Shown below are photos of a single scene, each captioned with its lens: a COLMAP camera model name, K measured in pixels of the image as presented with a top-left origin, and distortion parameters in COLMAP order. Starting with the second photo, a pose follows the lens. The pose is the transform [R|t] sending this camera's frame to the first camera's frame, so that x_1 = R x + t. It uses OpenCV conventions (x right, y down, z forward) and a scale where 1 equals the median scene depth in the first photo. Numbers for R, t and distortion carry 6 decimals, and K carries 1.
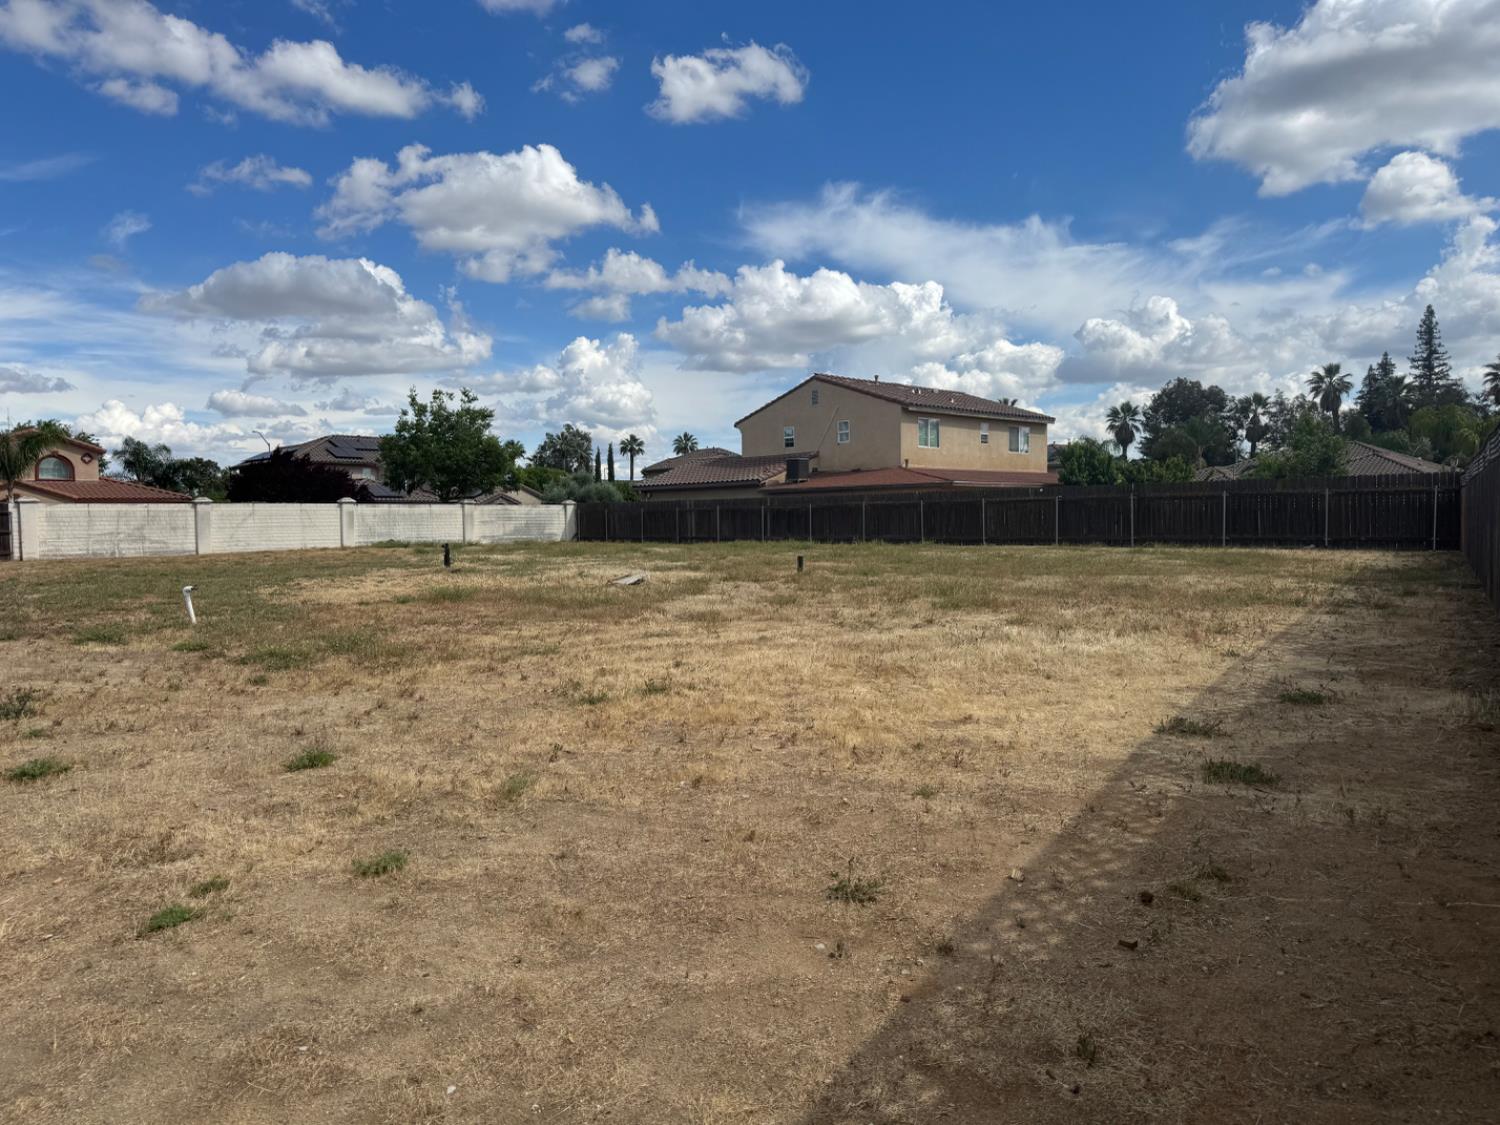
lens RADIAL K [[1067.5, 0, 740.0], [0, 1067.5, 563.3], [0, 0, 1]] dist [0.041255, -0.042737]
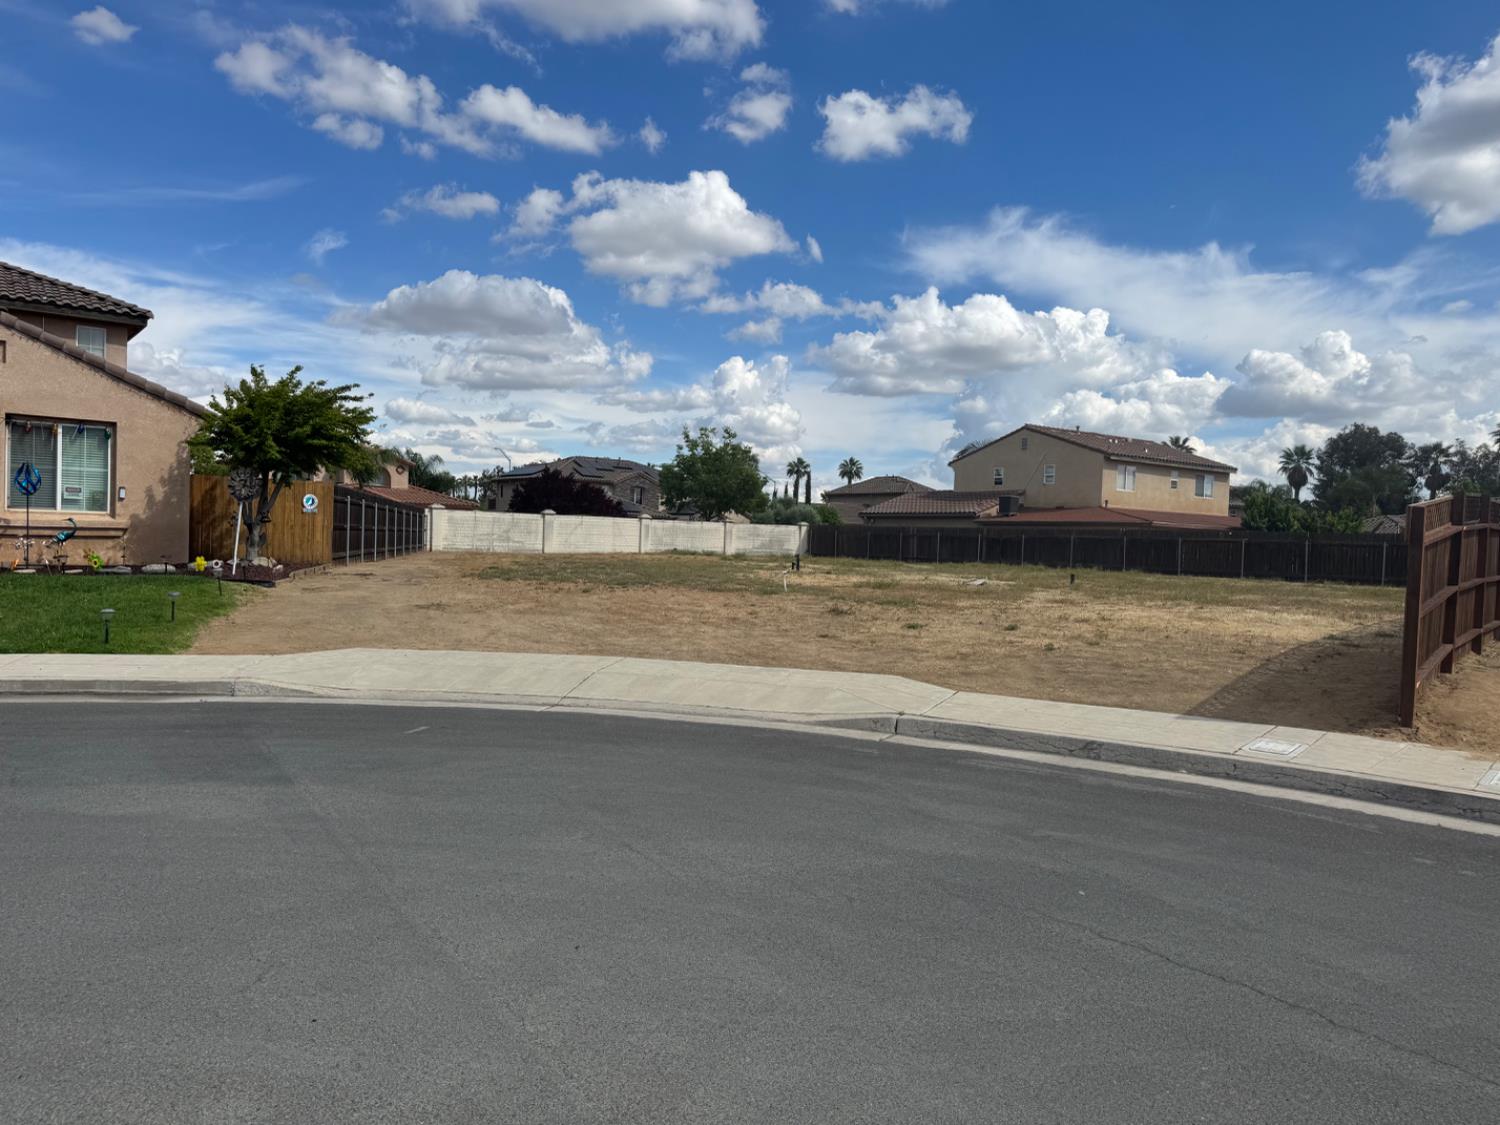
lens RADIAL K [[1067.5, 0, 740.3], [0, 1067.5, 575.3], [0, 0, 1]] dist [0.041255, -0.042737]
pose [[0.990173, 0.048840, -0.131044, -0.029995], [-0.049679, 0.998760, -0.003142, 0.003570], [0.130728, 0.009621, 0.991372, -0.082708]]
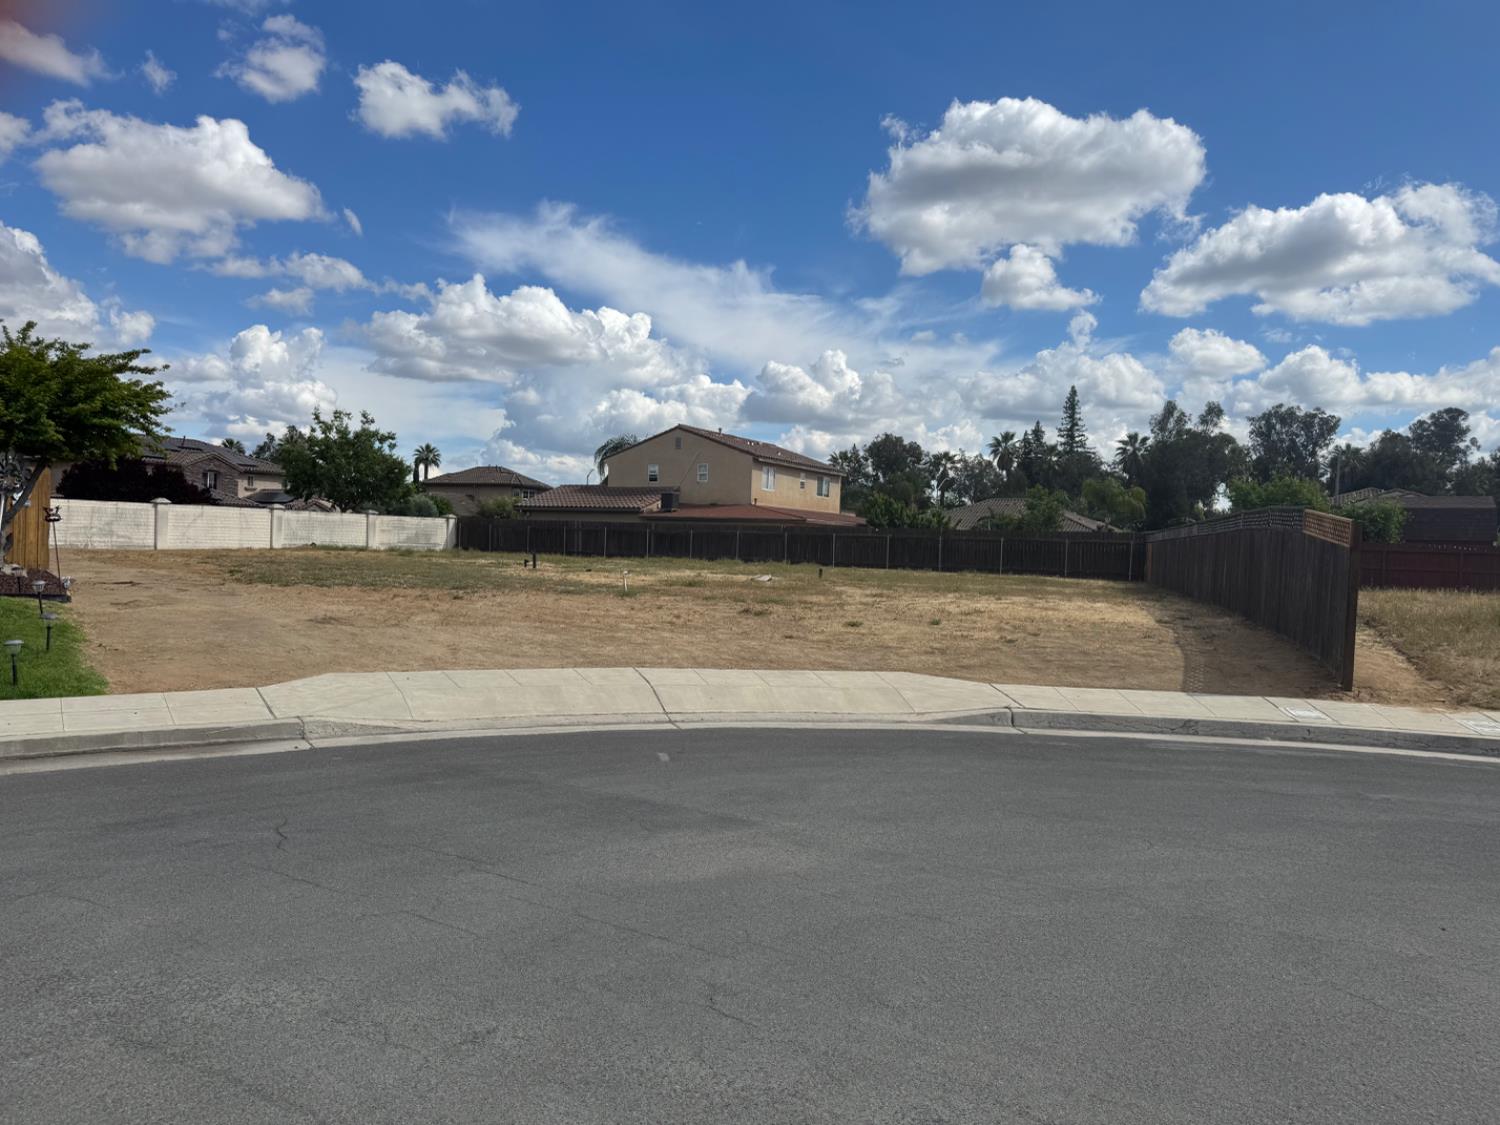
lens RADIAL K [[1067.5, 0, 750.4], [0, 1067.5, 557.1], [0, 0, 1]] dist [0.041255, -0.042737]
pose [[0.956021, 0.038986, 0.290695, -0.075959], [-0.031886, 0.999067, -0.029126, 0.004023], [-0.291559, 0.018576, 0.956372, -0.079563]]
